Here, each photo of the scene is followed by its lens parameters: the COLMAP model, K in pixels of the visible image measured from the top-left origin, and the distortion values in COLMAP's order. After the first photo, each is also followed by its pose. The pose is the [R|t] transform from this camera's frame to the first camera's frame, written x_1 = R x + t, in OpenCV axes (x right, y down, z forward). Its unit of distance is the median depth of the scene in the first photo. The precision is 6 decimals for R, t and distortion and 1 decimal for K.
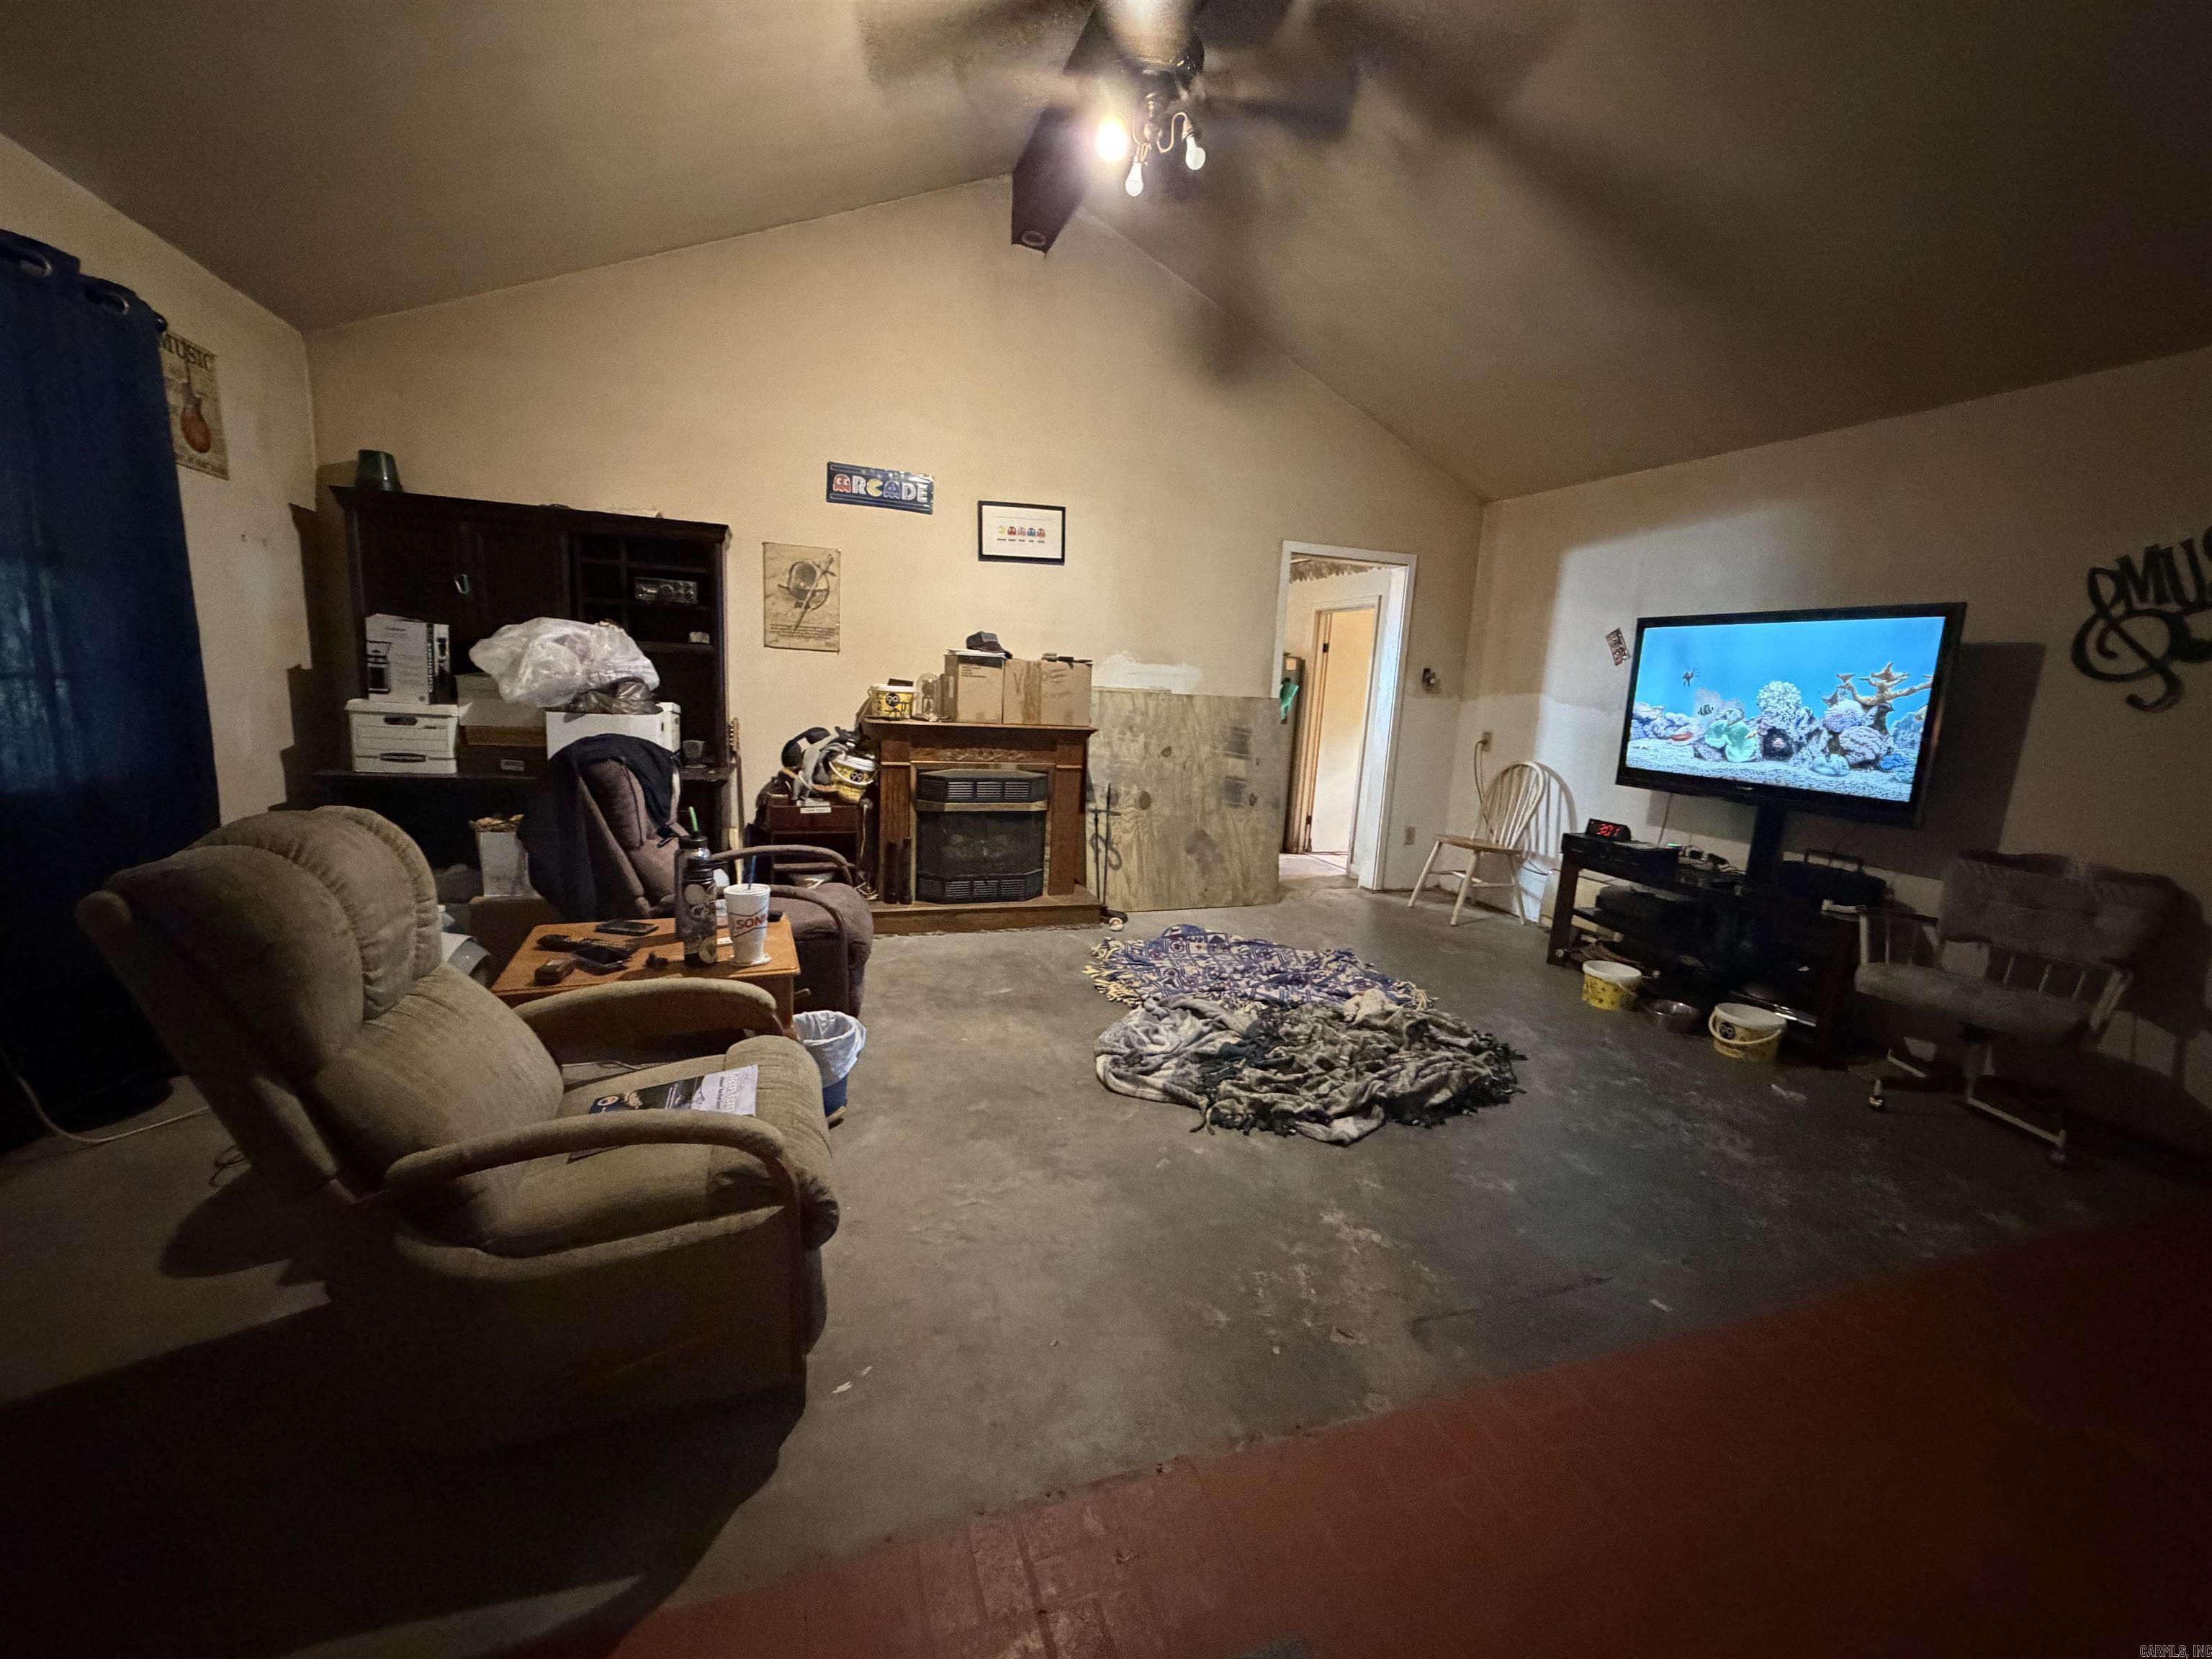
lens RADIAL K [[873.4, 0, 1106.0], [0, 873.4, 829.5], [0, 0, 1]] dist [-0.003060, -0.000682]
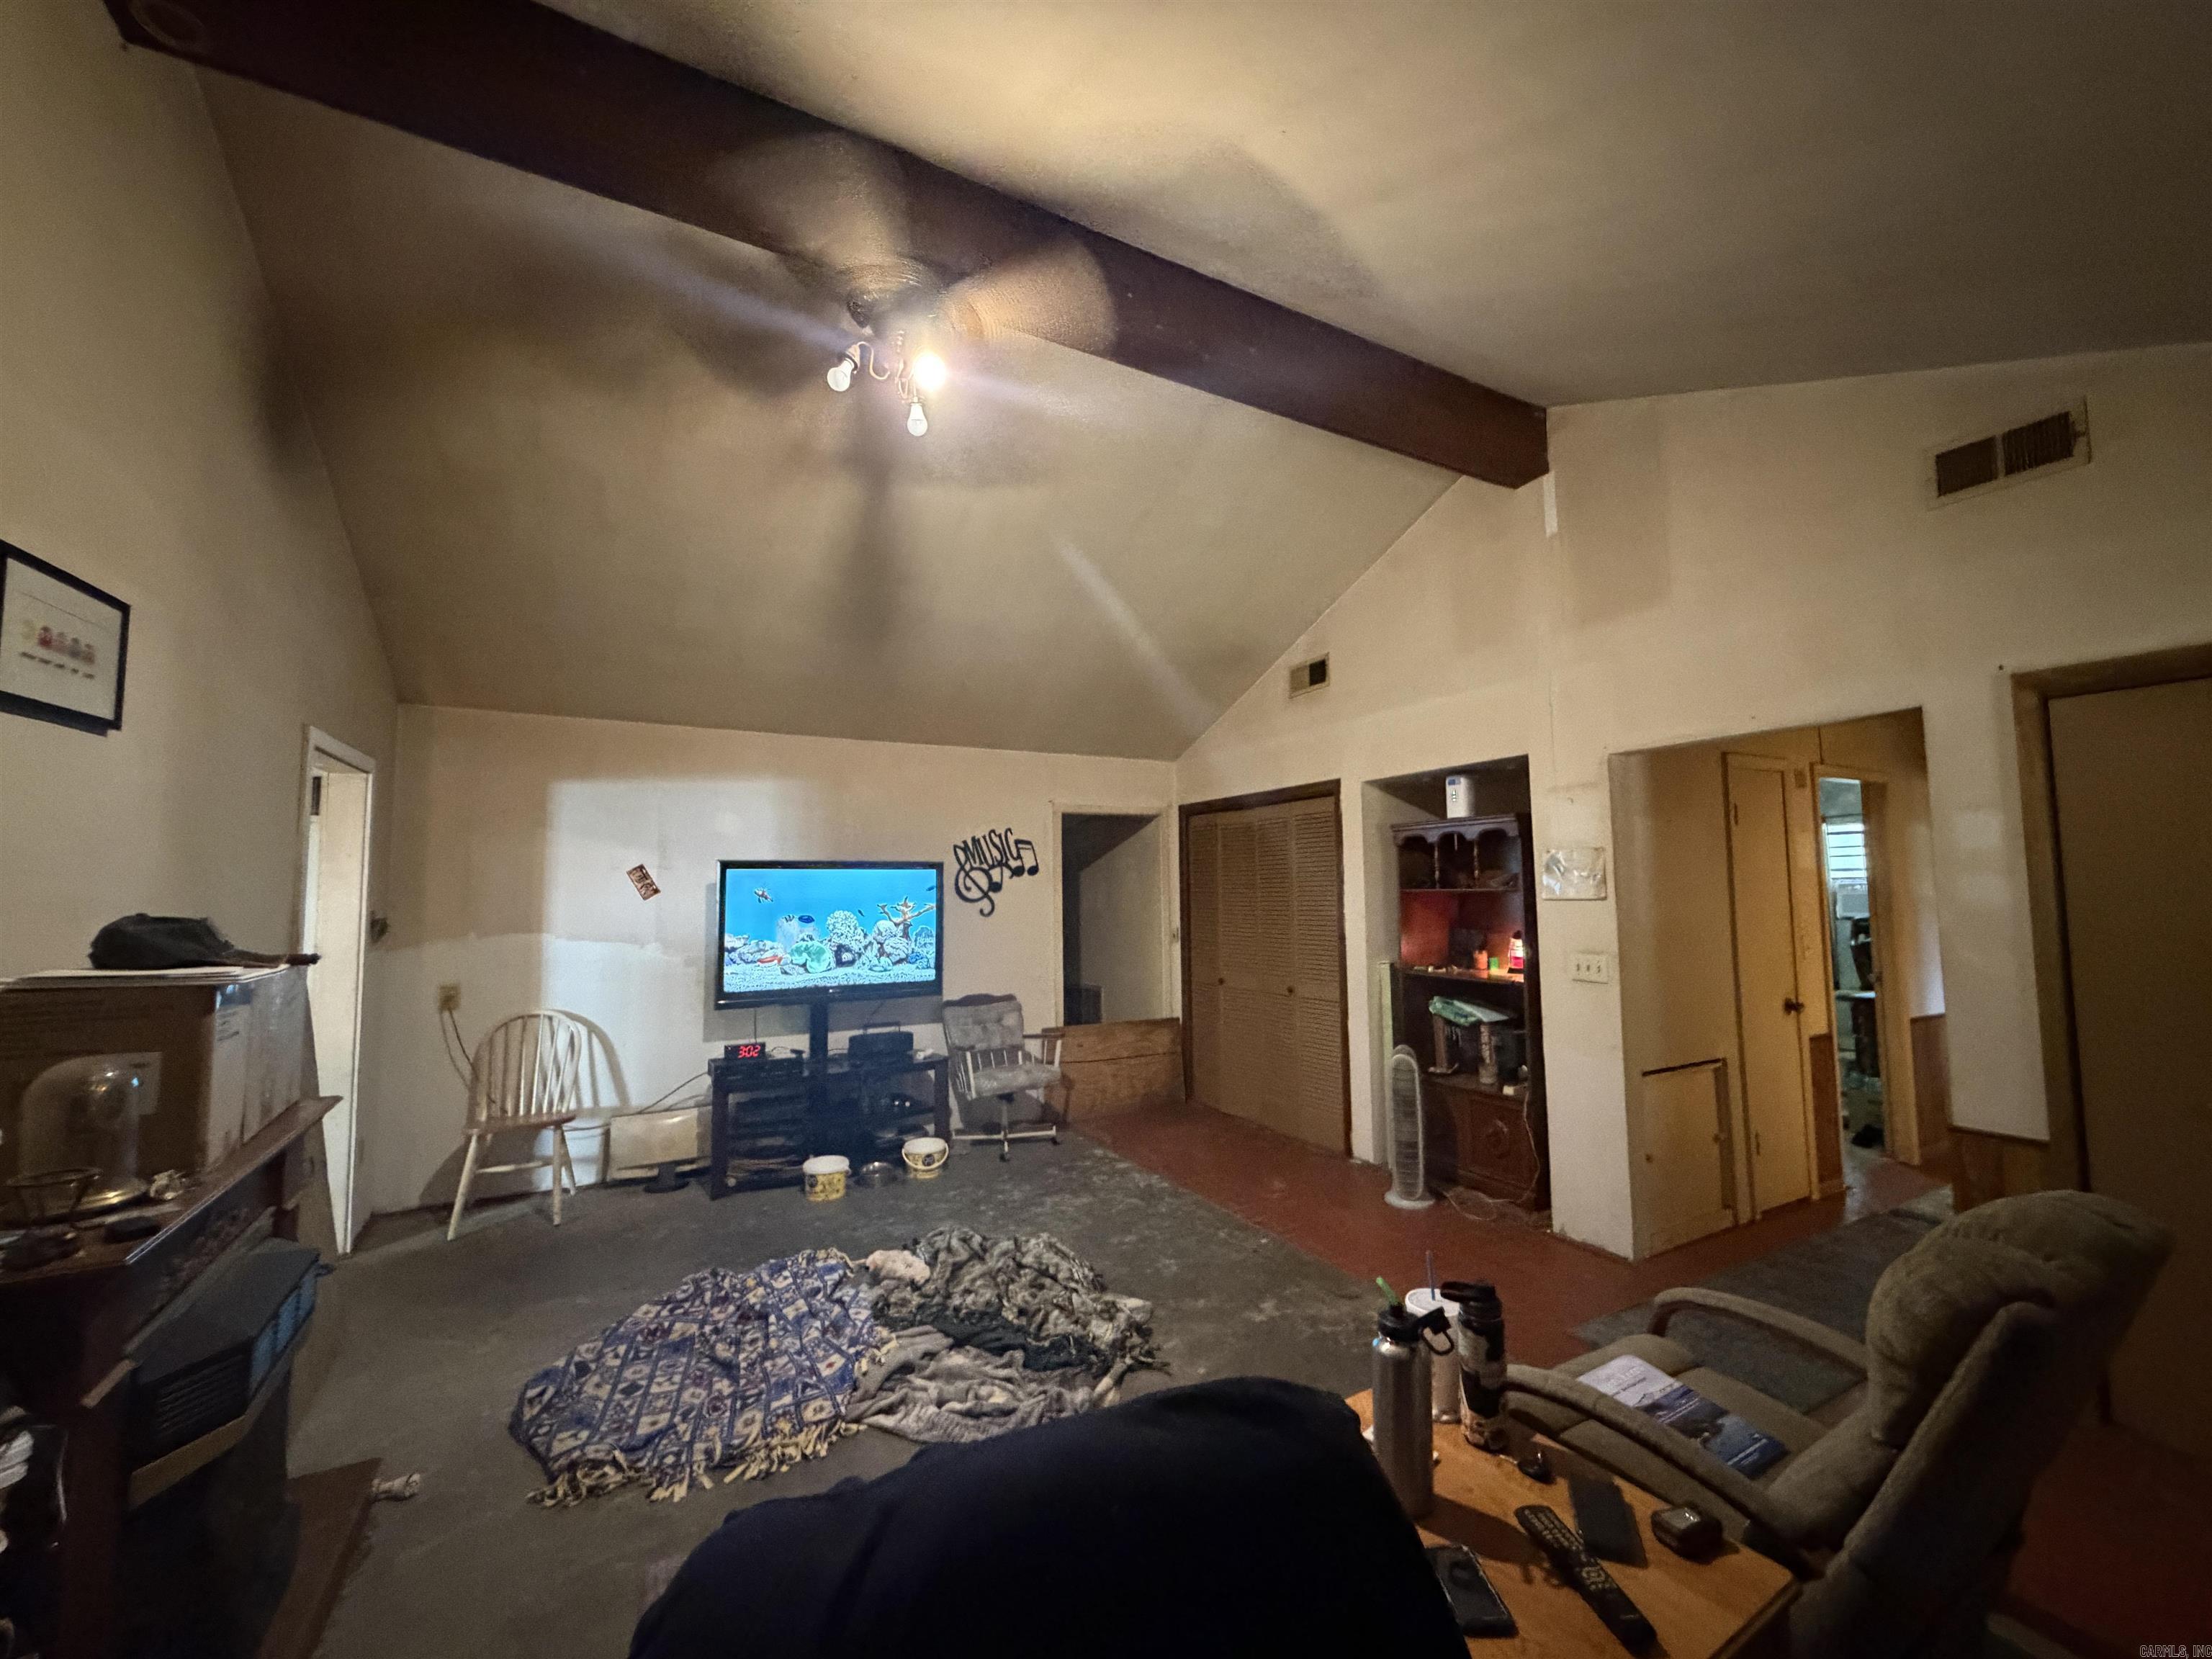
lens RADIAL K [[886.3, 0, 1106.0], [0, 886.3, 829.5], [0, 0, 1]] dist [0.000120, -0.000110]
pose [[-0.167365, 0.020204, 0.985688, -0.689727], [0.169768, 0.985446, 0.008626, -0.237492], [-0.971168, 0.168782, -0.168359, 0.805560]]
